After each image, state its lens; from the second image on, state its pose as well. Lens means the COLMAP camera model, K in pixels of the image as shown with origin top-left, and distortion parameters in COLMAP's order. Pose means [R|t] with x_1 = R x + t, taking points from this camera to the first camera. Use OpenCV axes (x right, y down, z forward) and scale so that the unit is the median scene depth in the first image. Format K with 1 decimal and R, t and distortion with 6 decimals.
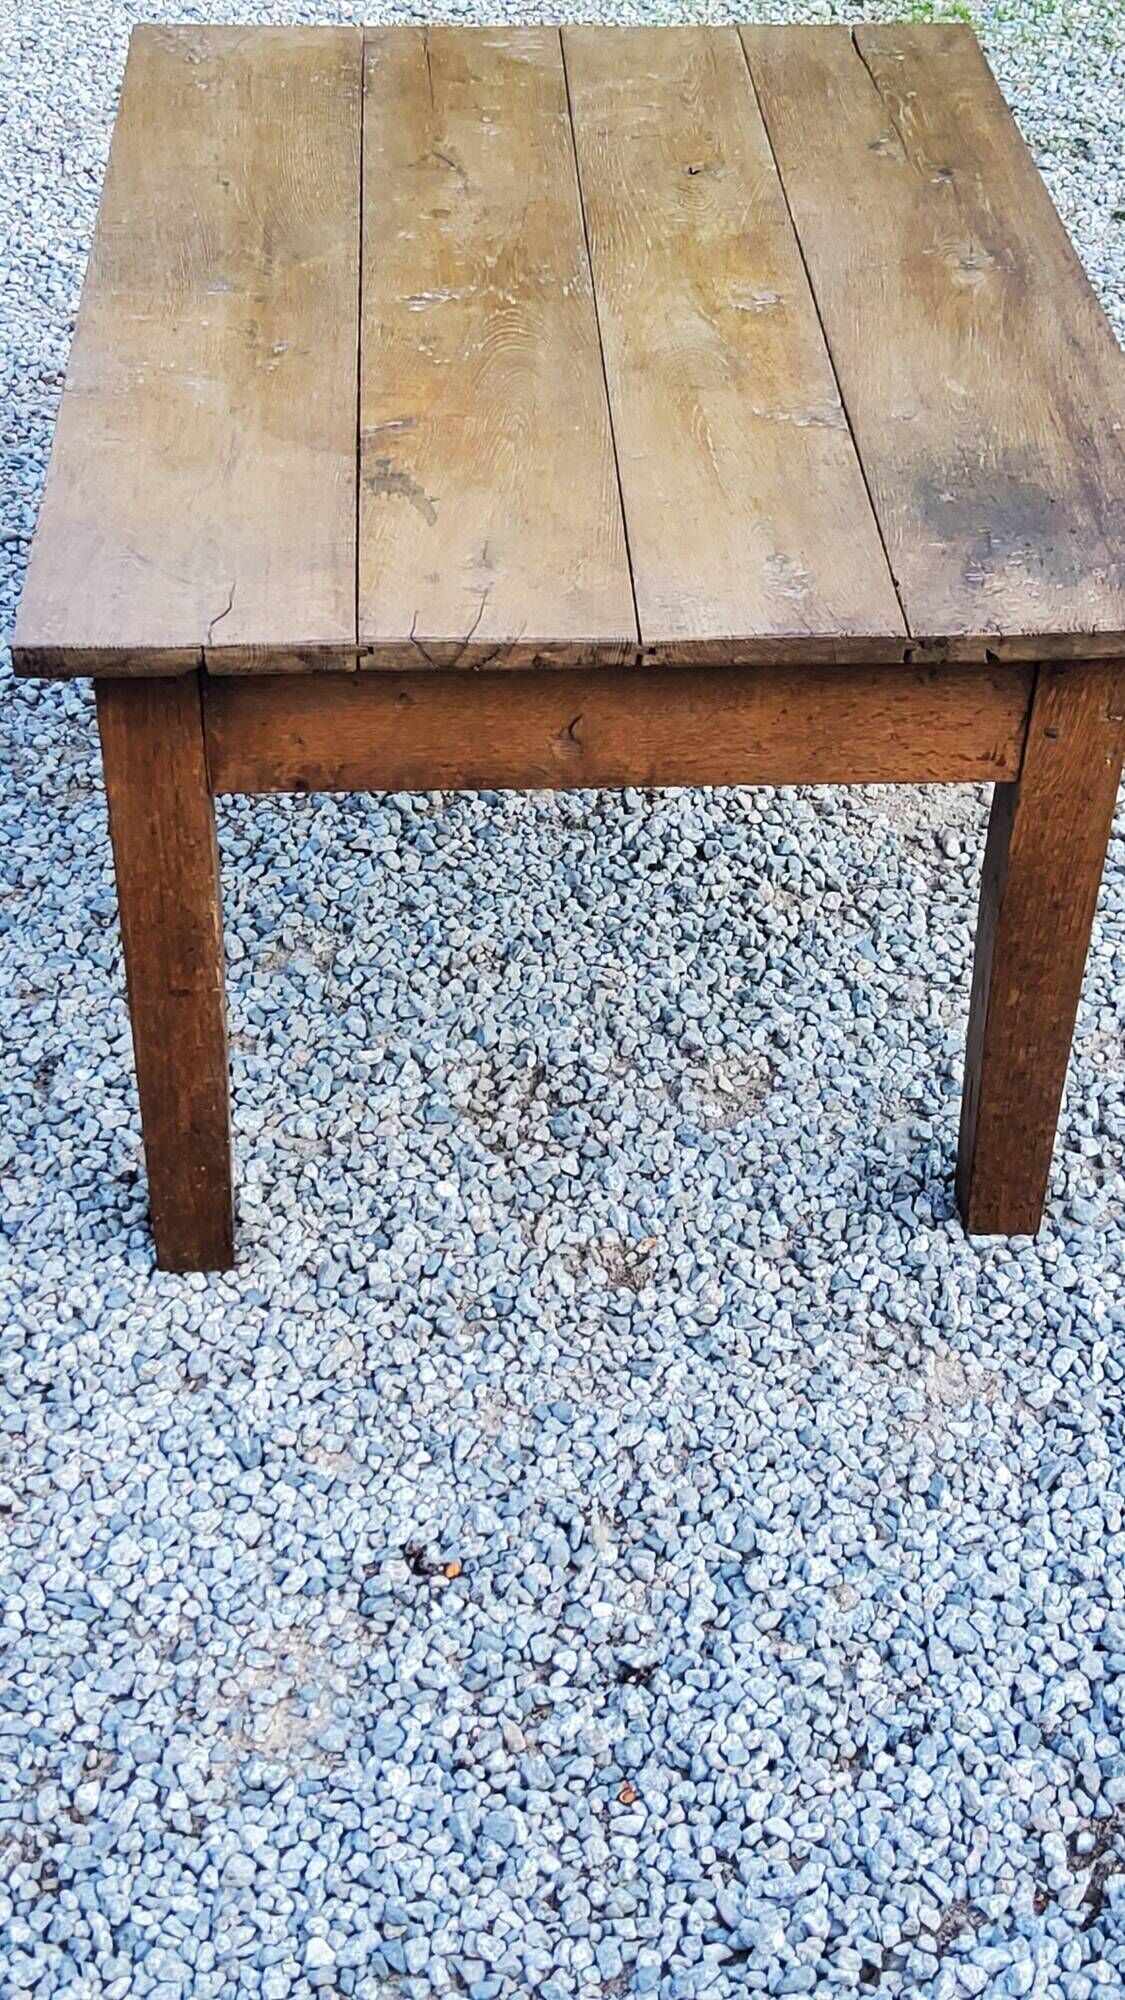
lens RADIAL K [[2975.7, 0, 563.7], [0, 2975.7, 998.7], [0, 0, 1]] dist [0.124249, 0.000000]
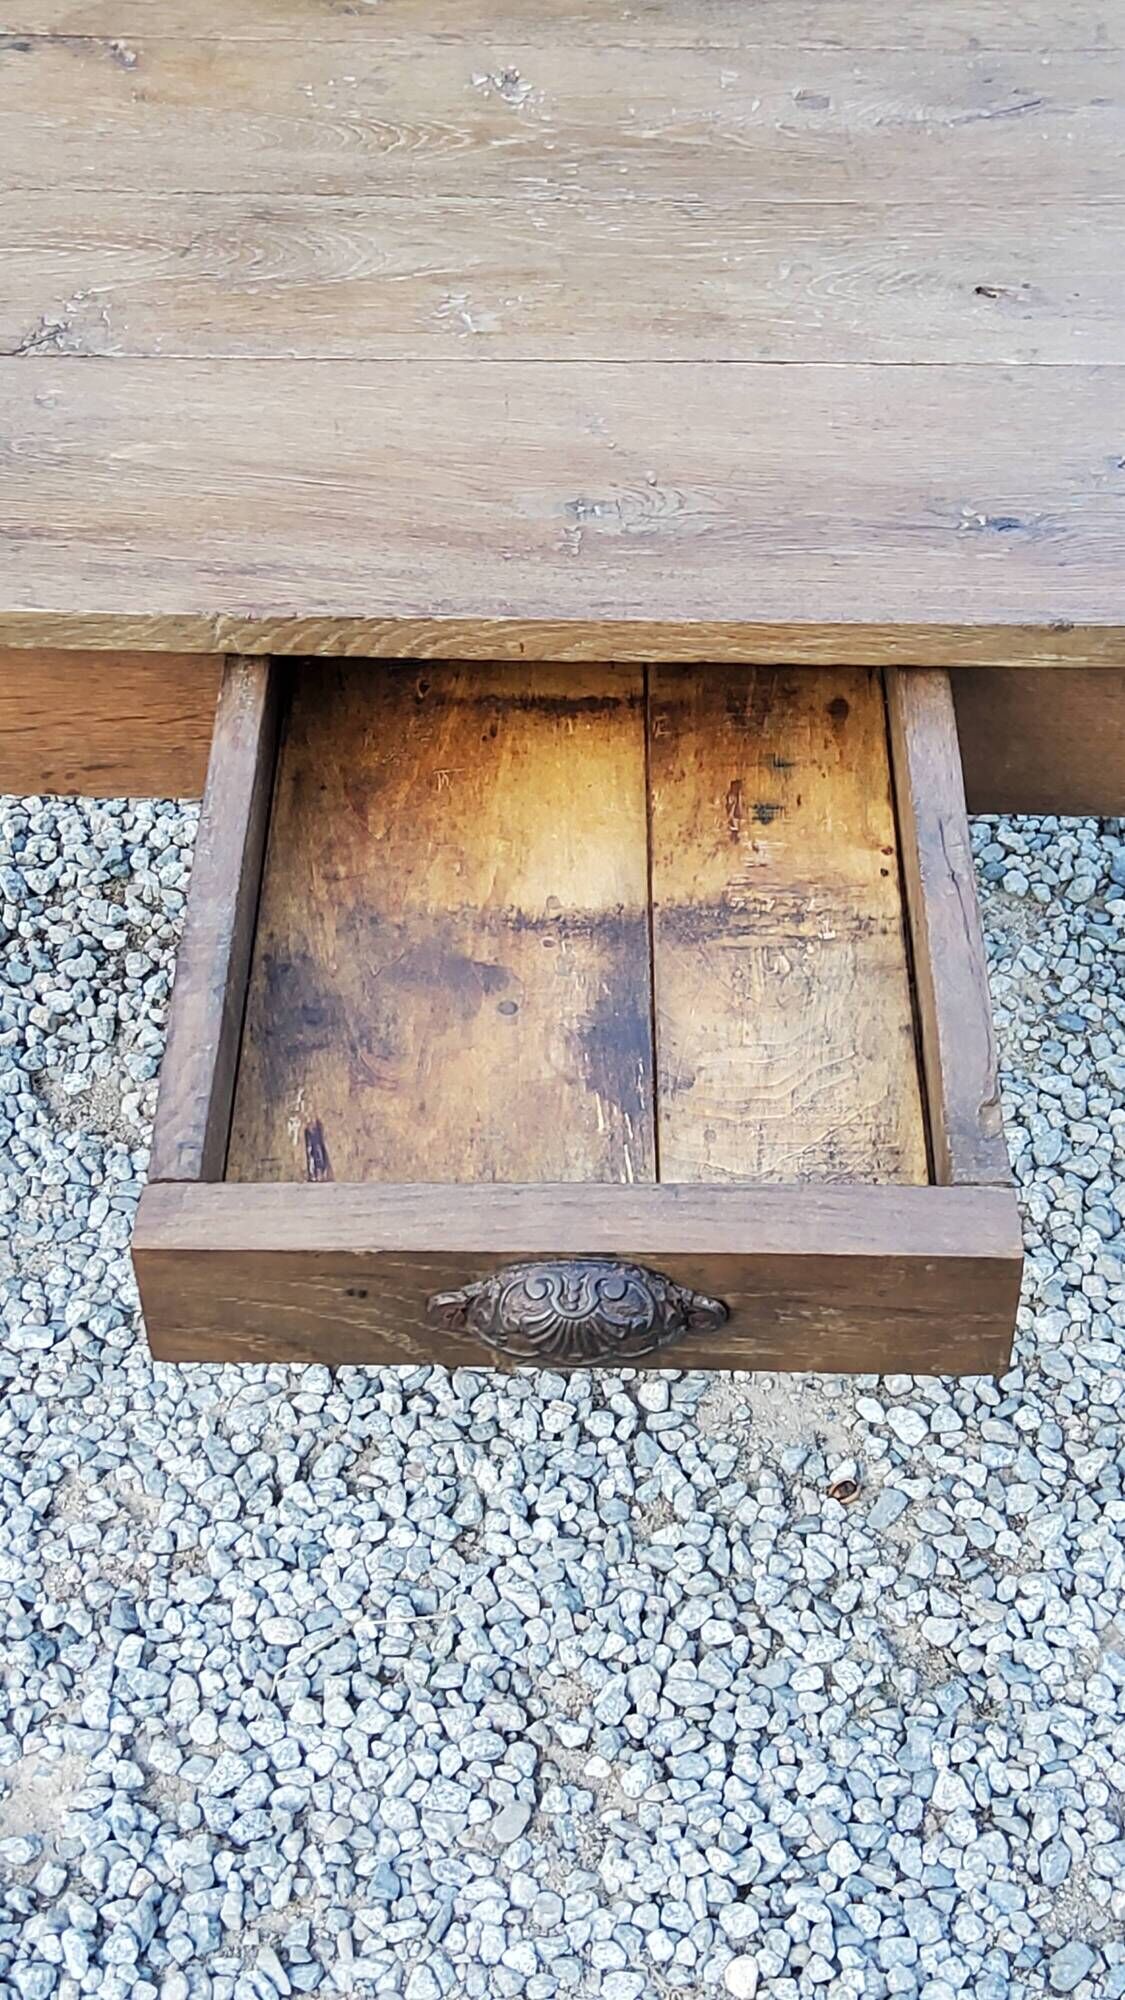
lens RADIAL K [[2975.7, 0, 573.0], [0, 2975.7, 977.8], [0, 0, 1]] dist [0.124249, 0.000000]
pose [[-0.070364, 0.660352, -0.747652, 0.648890], [-0.594812, 0.573908, 0.562875, -0.531617], [0.800779, 0.484319, 0.352403, 0.856507]]
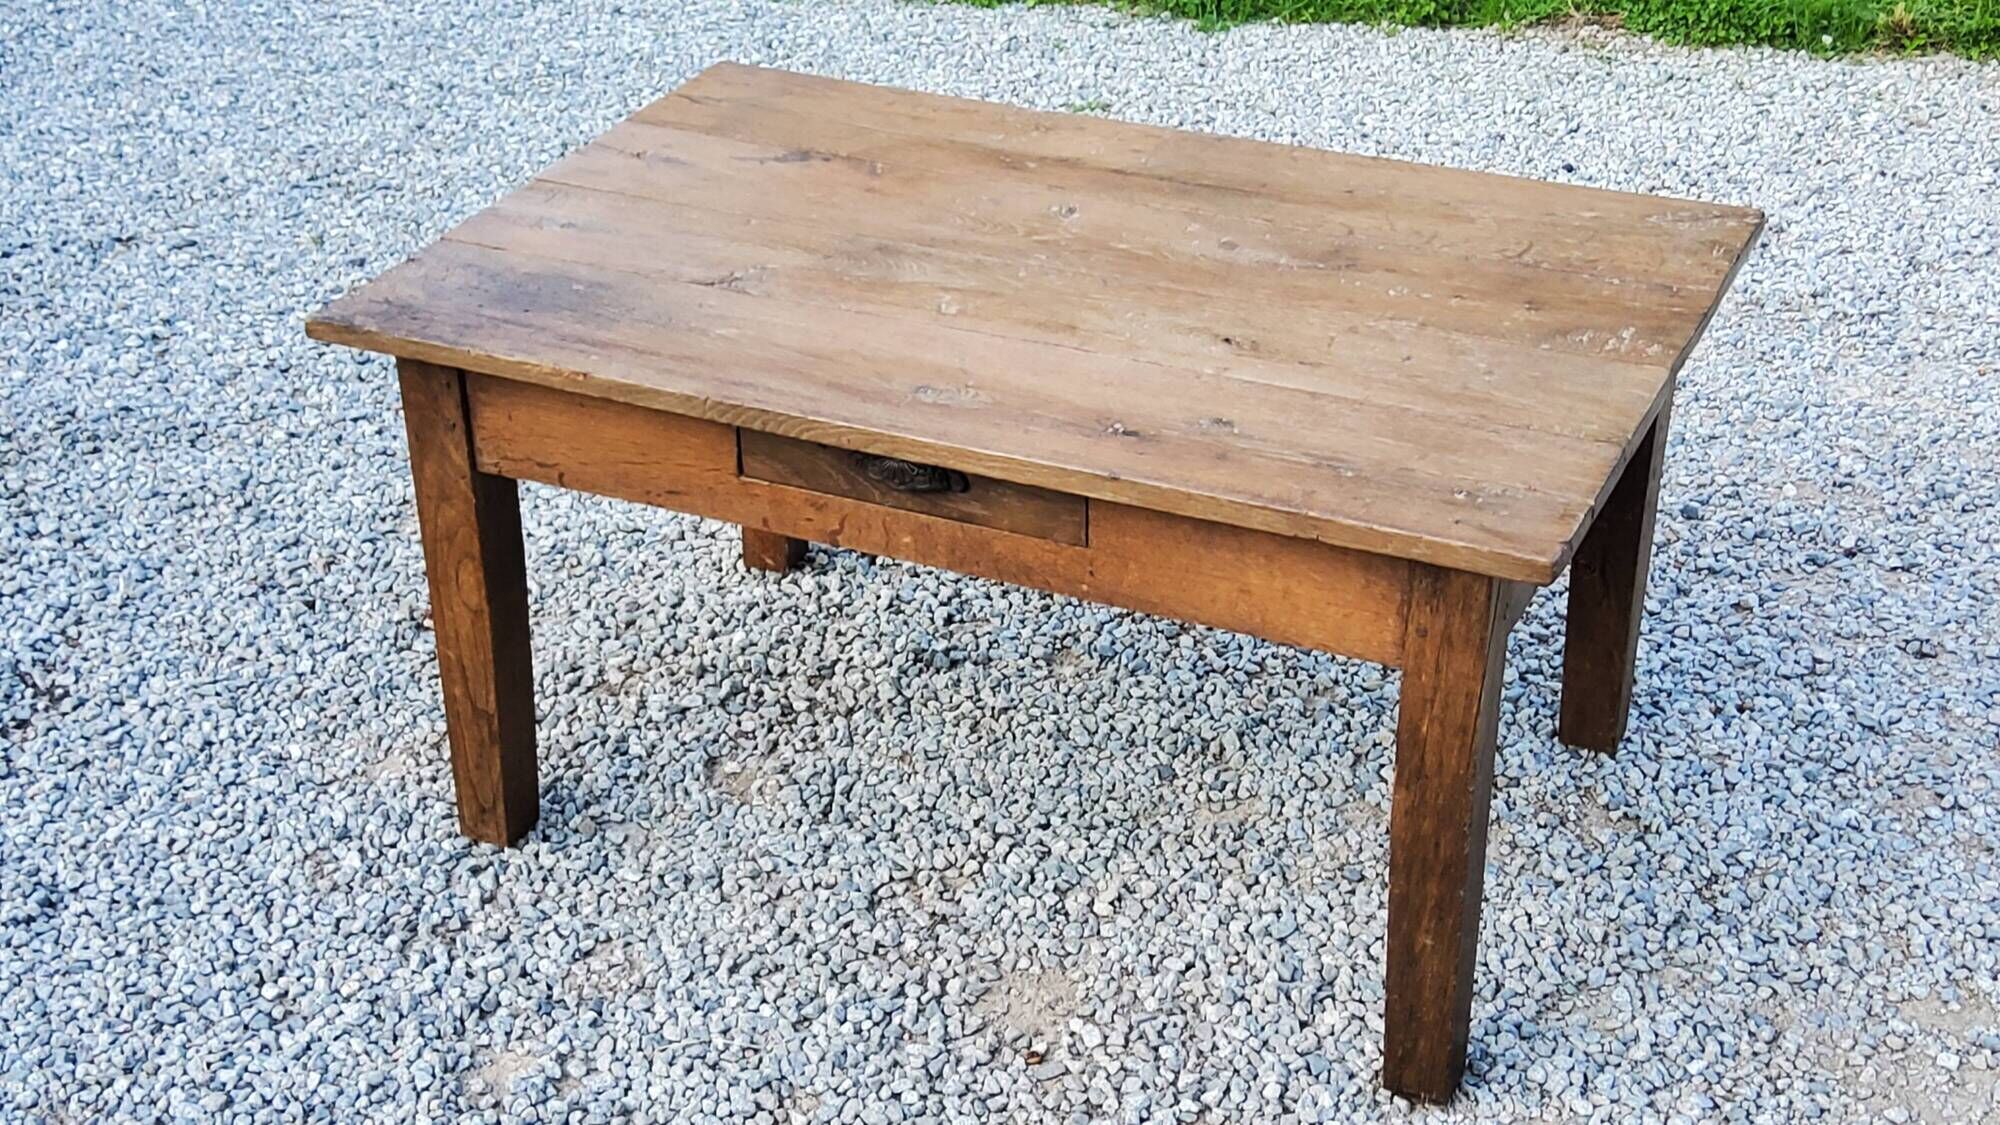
lens RADIAL K [[2975.7, 0, 983.3], [0, 2975.7, 558.9], [0, 0, 1]] dist [0.124249, 0.000000]
pose [[-0.460889, 0.407868, -0.788178, 1.019013], [-0.525889, 0.589879, 0.612767, -0.897016], [0.714858, 0.696912, -0.057375, 1.146018]]
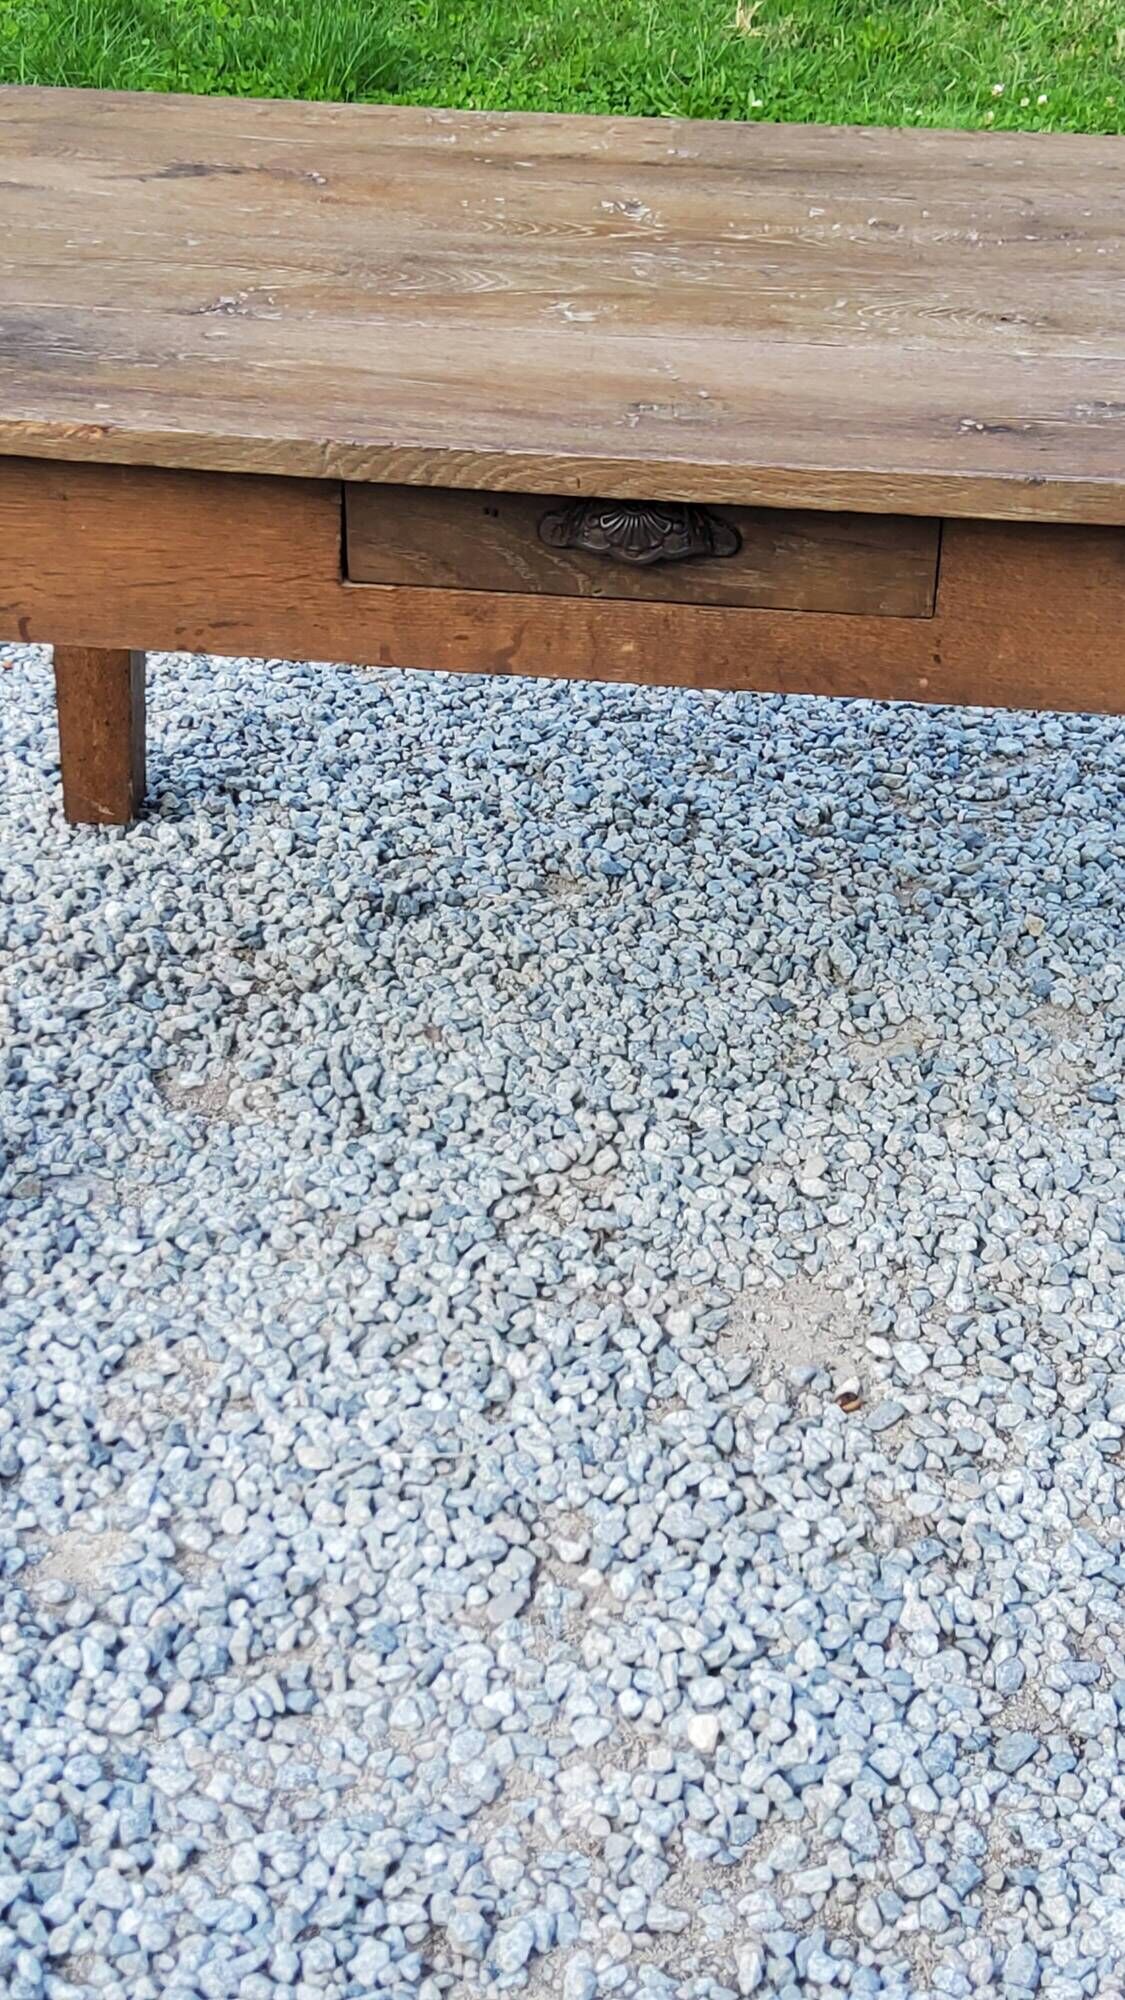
lens RADIAL K [[2975.7, 0, 574.4], [0, 2975.7, 983.2], [0, 0, 1]] dist [0.124249, 0.000000]
pose [[-0.164561, 0.459317, -0.872896, 0.827923], [-0.601782, 0.654424, 0.457807, -0.476547], [0.781523, 0.600630, 0.168717, 0.972940]]
